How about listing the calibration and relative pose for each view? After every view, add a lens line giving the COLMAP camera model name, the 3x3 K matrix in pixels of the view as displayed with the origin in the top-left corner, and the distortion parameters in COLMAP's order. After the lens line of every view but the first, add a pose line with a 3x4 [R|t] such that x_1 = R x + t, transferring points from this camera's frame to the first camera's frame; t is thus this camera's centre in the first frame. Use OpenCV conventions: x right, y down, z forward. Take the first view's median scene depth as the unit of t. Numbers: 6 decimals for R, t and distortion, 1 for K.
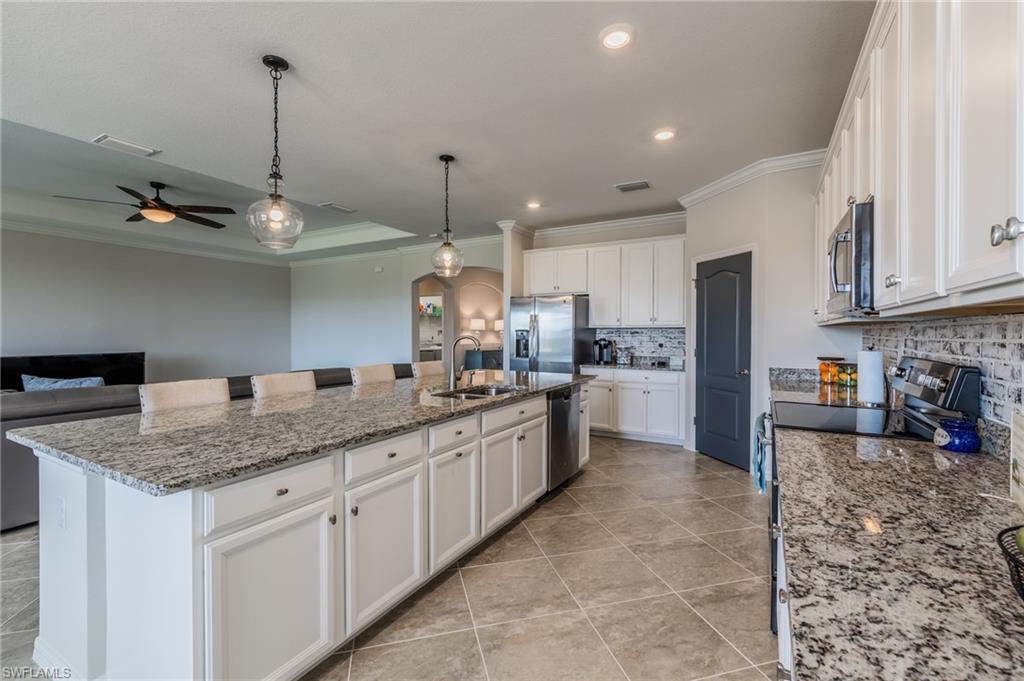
lens RADIAL K [[439.1, 0, 516.2], [0, 439.1, 334.4], [0, 0, 1]] dist [0.003519, -0.000752]
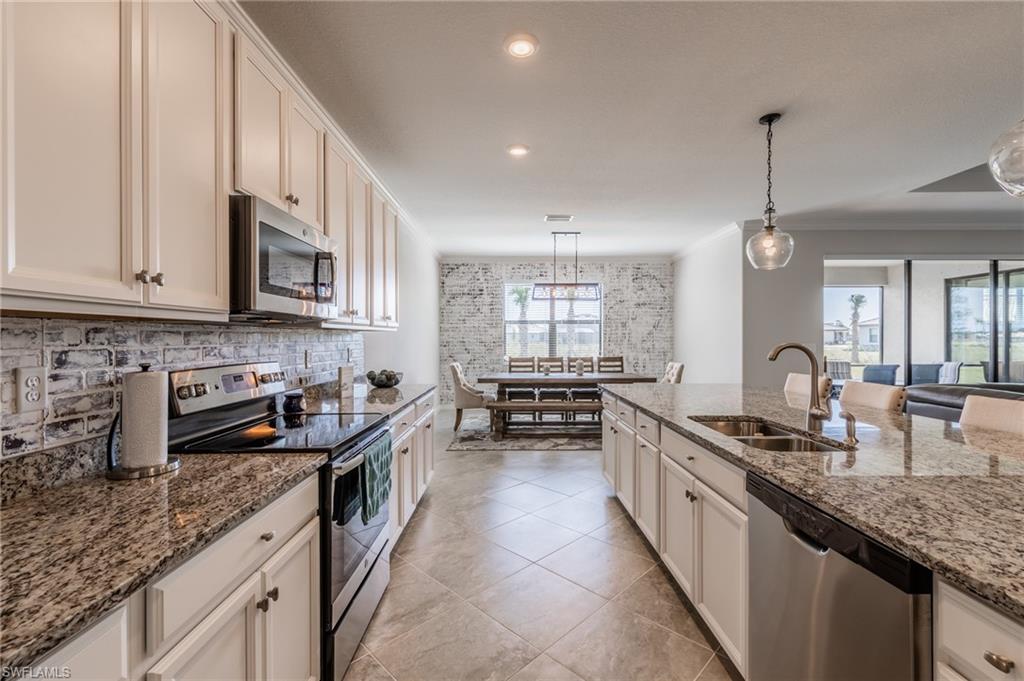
lens RADIAL K [[439.1, 0, 515.9], [0, 439.1, 339.3], [0, 0, 1]] dist [0.003519, -0.000752]
pose [[-0.863330, 0.000434, -0.504640, 0.305225], [-0.002712, 0.999981, 0.005499, -0.003484], [0.504633, 0.006116, -0.863312, 0.763590]]
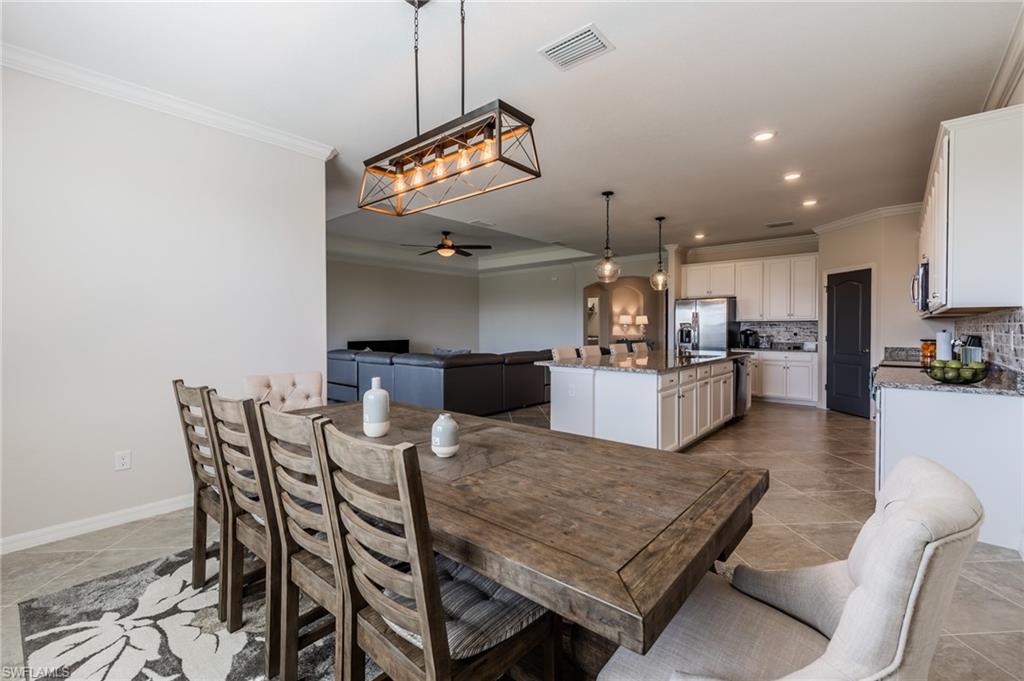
lens RADIAL K [[439.1, 0, 515.6], [0, 439.1, 330.4], [0, 0, 1]] dist [0.003519, -0.000752]
pose [[0.980727, -0.001324, -0.195378, -0.254160], [0.001449, 0.999999, 0.000497, 0.011603], [0.195377, -0.000771, 0.980728, -0.499070]]
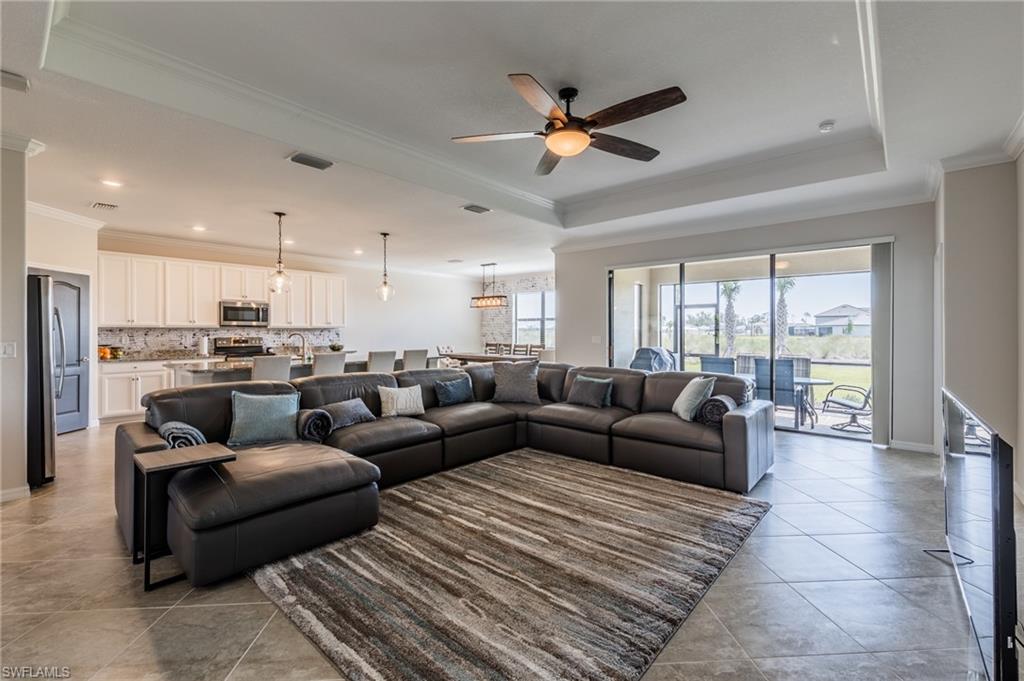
lens RADIAL K [[439.1, 0, 521.3], [0, 439.1, 332.1], [0, 0, 1]] dist [0.003519, -0.000752]
pose [[-0.983465, -0.004486, 0.181043, -0.837757], [-0.002901, 0.999955, 0.009018, -0.013660], [-0.181076, 0.008344, -0.983434, 1.591621]]
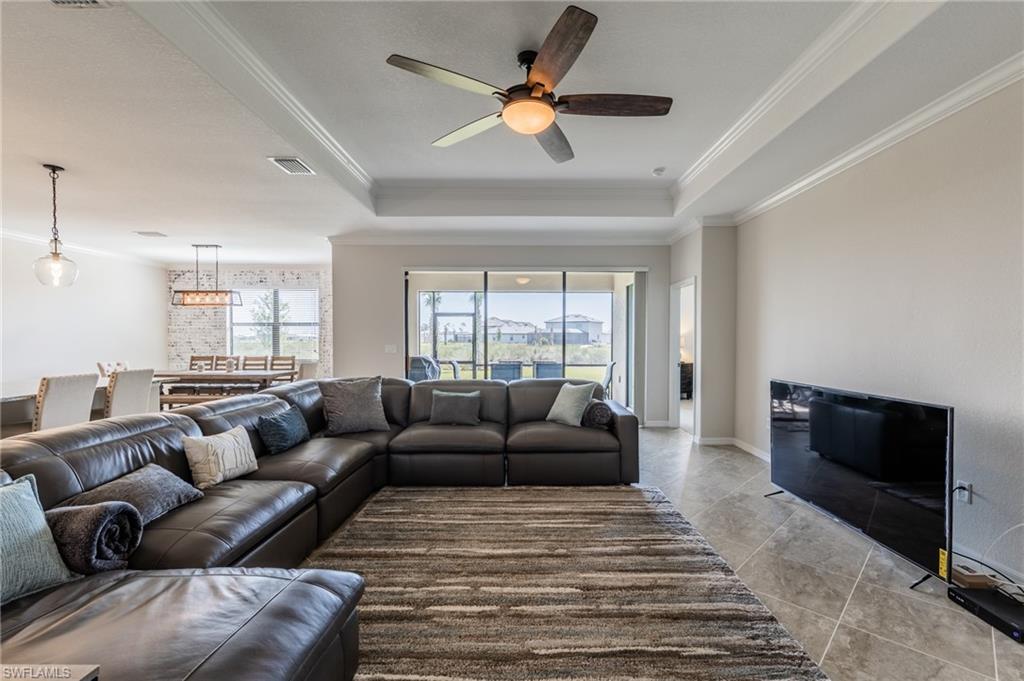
lens RADIAL K [[439.1, 0, 524.9], [0, 439.1, 350.1], [0, 0, 1]] dist [0.003519, -0.000752]
pose [[-0.862036, 0.009154, -0.506764, -0.527982], [-0.006869, 0.999534, 0.029739, -0.013418], [0.506801, 0.029117, -0.861572, 1.429589]]
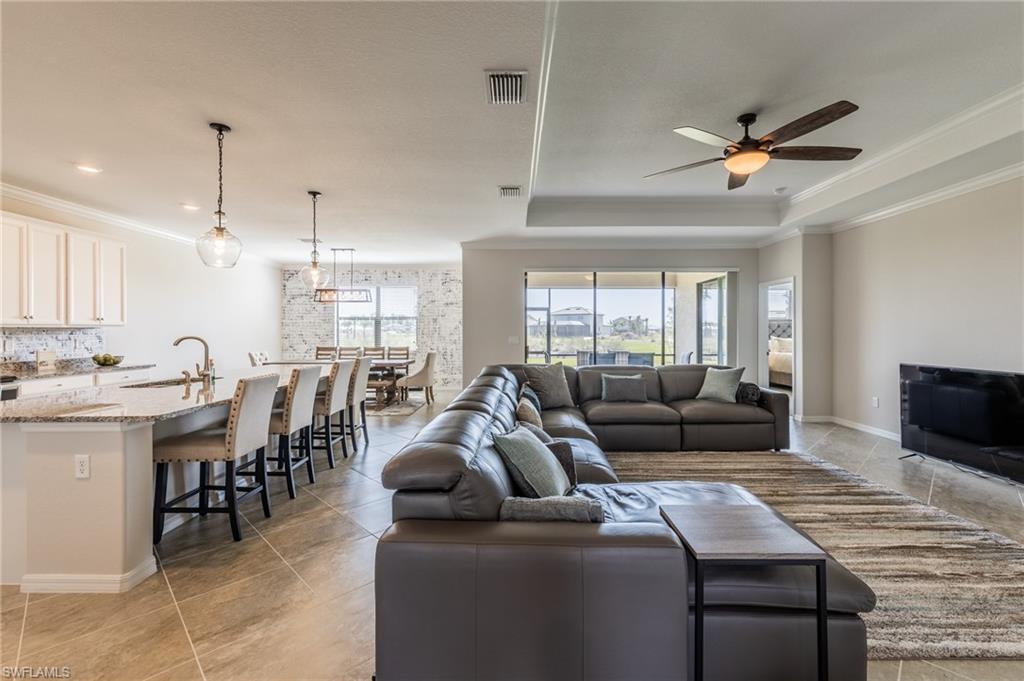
lens RADIAL K [[439.1, 0, 519.5], [0, 439.1, 330.4], [0, 0, 1]] dist [0.003519, -0.000752]
pose [[-0.865175, -0.002169, -0.501465, -0.156847], [-0.003788, 0.999990, 0.002209, -0.011196], [0.501455, 0.003811, -0.865175, 1.394479]]
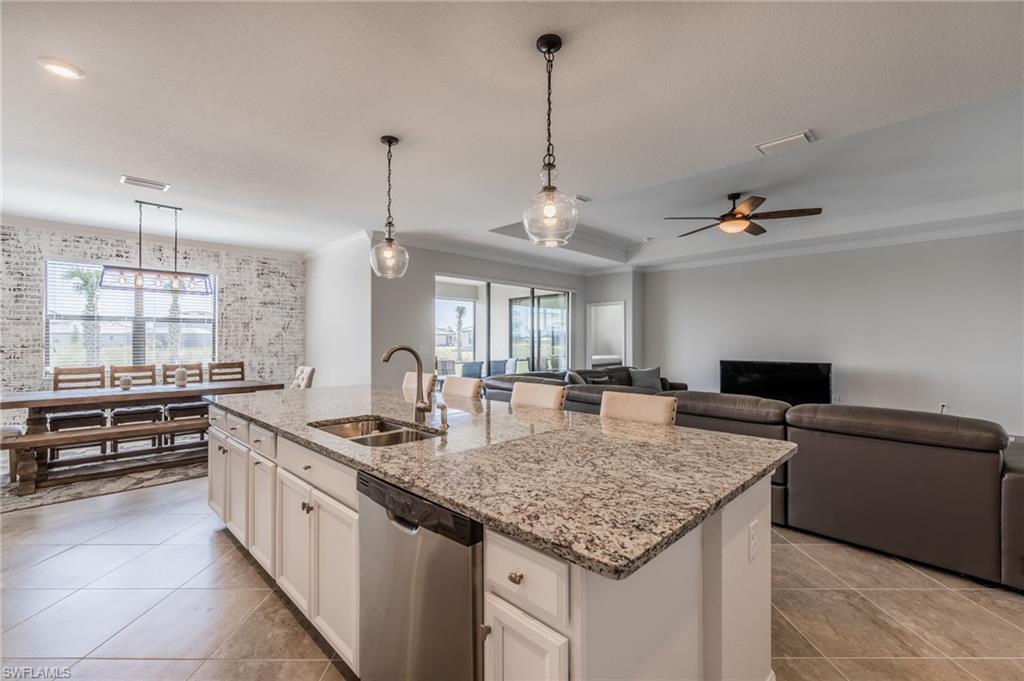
lens RADIAL K [[439.1, 0, 513.4], [0, 439.1, 340.4], [0, 0, 1]] dist [0.003519, -0.000752]
pose [[-0.261356, -0.003367, -0.965237, 0.288917], [-0.006353, 0.999978, -0.001768, -0.003747], [0.965222, 0.005670, -0.261371, 0.769050]]
